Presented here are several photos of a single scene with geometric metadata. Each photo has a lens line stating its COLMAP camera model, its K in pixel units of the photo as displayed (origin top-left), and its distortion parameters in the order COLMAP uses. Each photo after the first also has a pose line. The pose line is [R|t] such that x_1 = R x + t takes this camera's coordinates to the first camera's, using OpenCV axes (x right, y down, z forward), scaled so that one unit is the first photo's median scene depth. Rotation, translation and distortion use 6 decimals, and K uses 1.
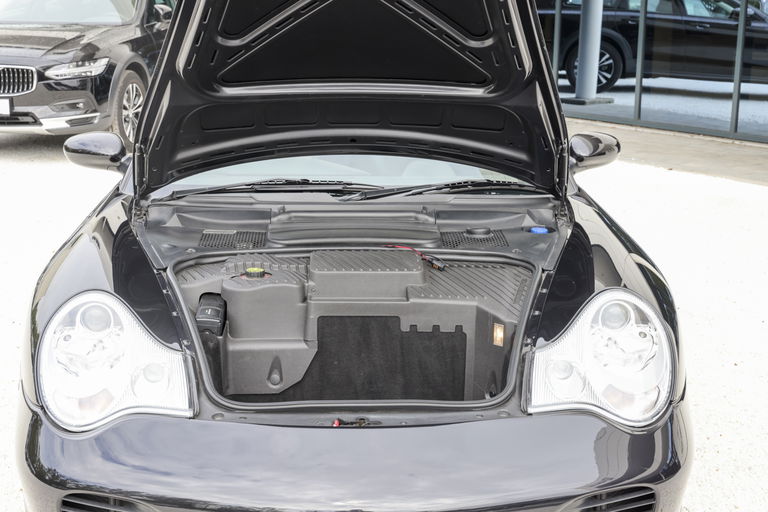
lens RADIAL K [[1262.2, 0, 384.9], [0, 1262.2, 253.7], [0, 0, 1]] dist [0.029830, 0.000000]
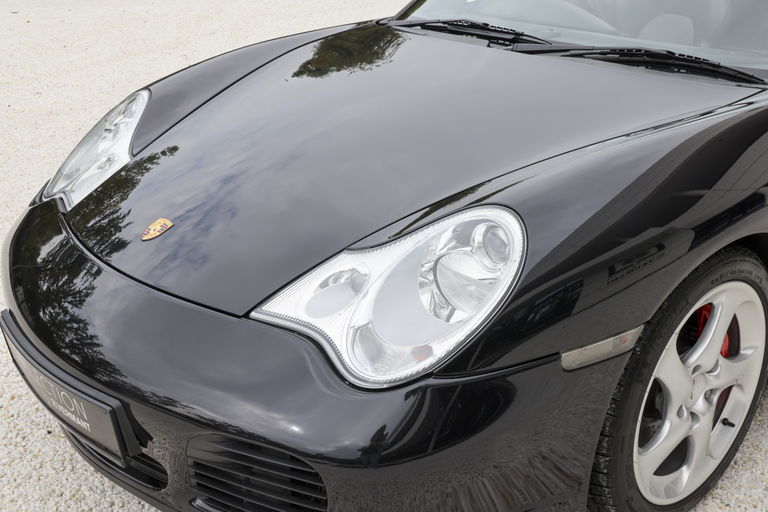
lens RADIAL K [[940.9, 0, 384.9], [0, 940.9, 258.1], [0, 0, 1]] dist [0.007621, 0.000000]
pose [[0.630722, 0.290123, -0.719735, 0.449692], [-0.157284, 0.956026, 0.247539, -0.055514], [0.759902, -0.042925, 0.648619, 0.508149]]
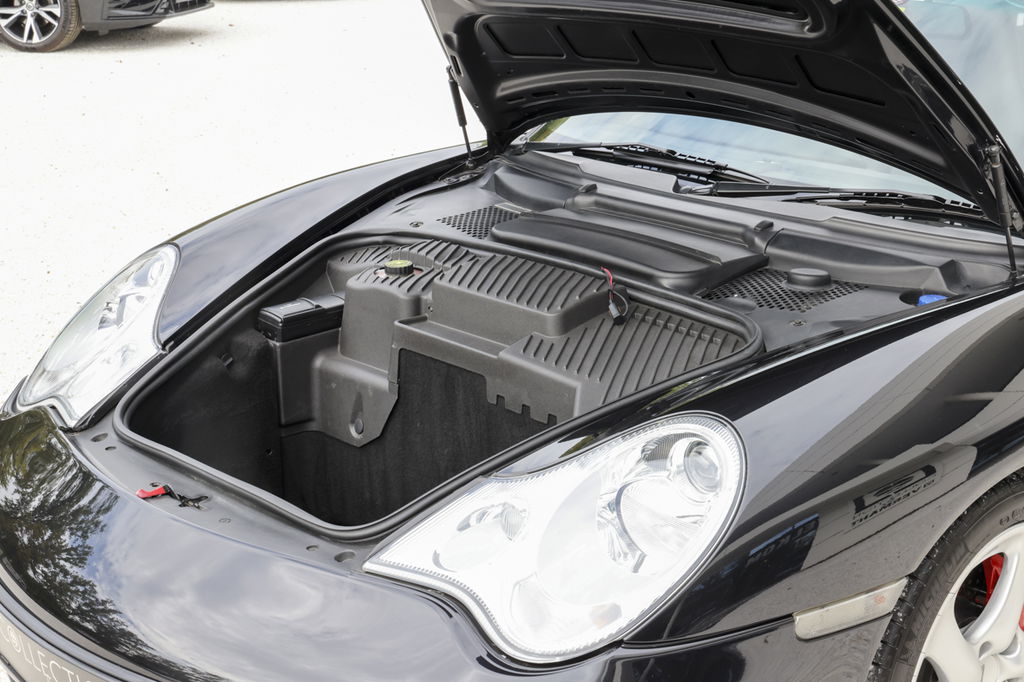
lens RADIAL K [[1682.9, 0, 516.2], [0, 1682.9, 346.9], [0, 0, 1]] dist [0.029830, 0.000000]
pose [[0.653682, 0.216655, -0.725094, 0.533040], [-0.163269, 0.975954, 0.144422, -0.074419], [0.738948, 0.023979, 0.673336, 0.394392]]
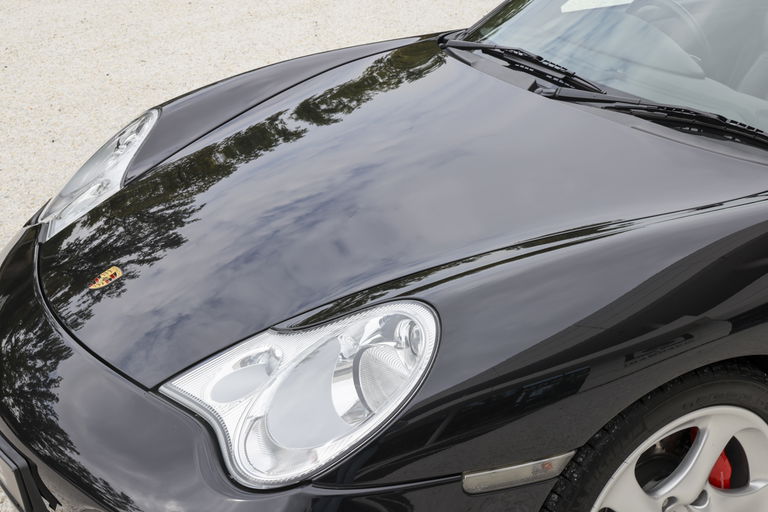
lens RADIAL K [[1139.9, 0, 383.9], [0, 1139.9, 254.0], [0, 0, 1]] dist [0.012024, 0.000000]
pose [[0.450002, 0.350402, -0.821411, 0.547056], [-0.192579, 0.936240, 0.293884, -0.139774], [0.872016, 0.025938, 0.488790, 0.584188]]
